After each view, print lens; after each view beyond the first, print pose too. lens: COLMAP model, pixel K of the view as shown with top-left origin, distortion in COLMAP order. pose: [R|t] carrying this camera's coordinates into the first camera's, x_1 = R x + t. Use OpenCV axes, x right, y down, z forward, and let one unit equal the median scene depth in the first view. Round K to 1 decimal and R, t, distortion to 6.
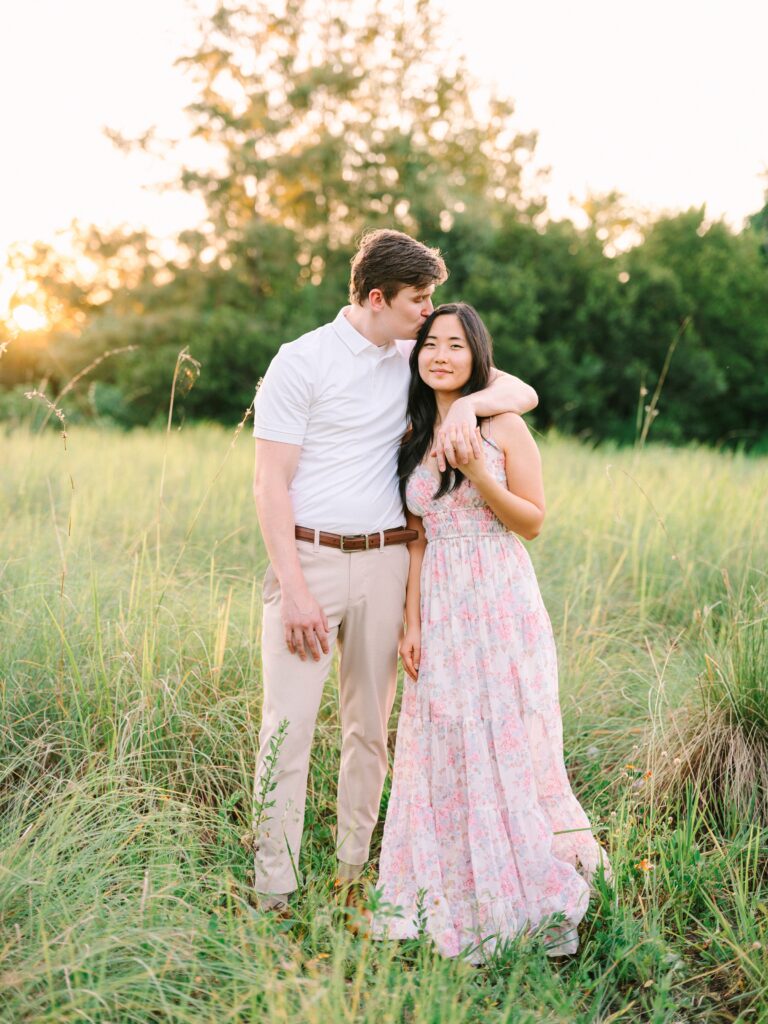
lens RADIAL K [[1530.5, 0, 349.2], [0, 1530.5, 498.5], [0, 0, 1]] dist [0.051787, 0.000000]
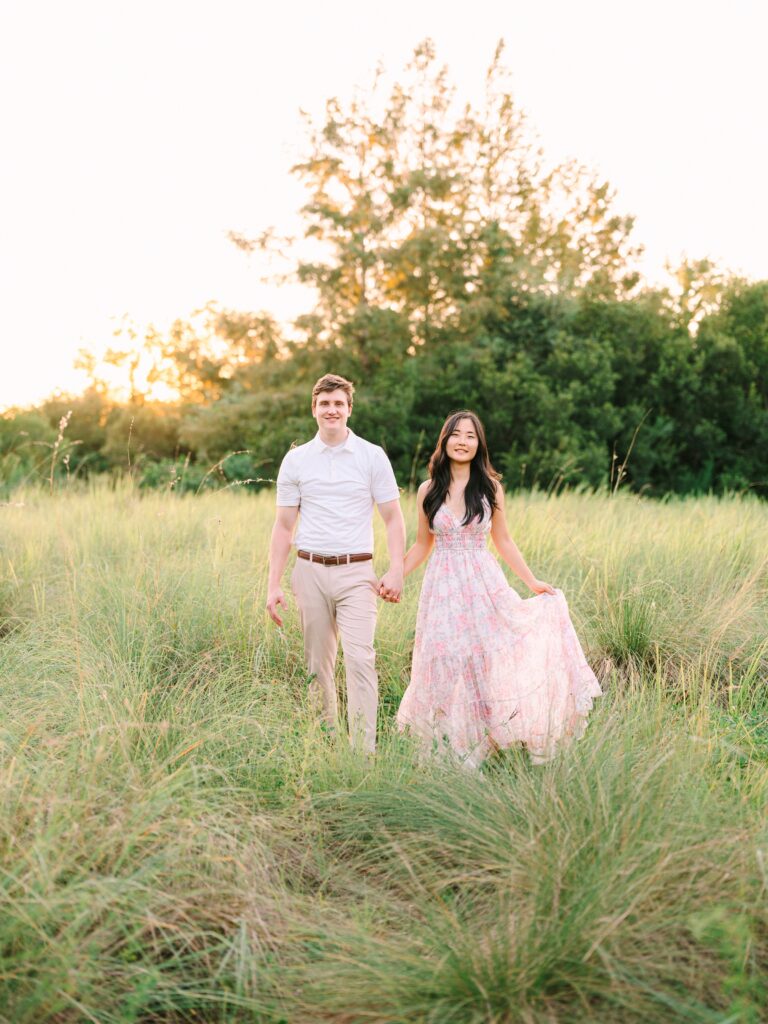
lens RADIAL K [[1530.5, 0, 366.2], [0, 1530.5, 523.7], [0, 0, 1]] dist [0.051787, 0.000000]
pose [[0.996556, -0.016274, -0.081311, 0.031212], [0.014602, 0.999670, -0.021115, 0.005067], [0.081628, 0.019855, 0.996465, -0.131914]]
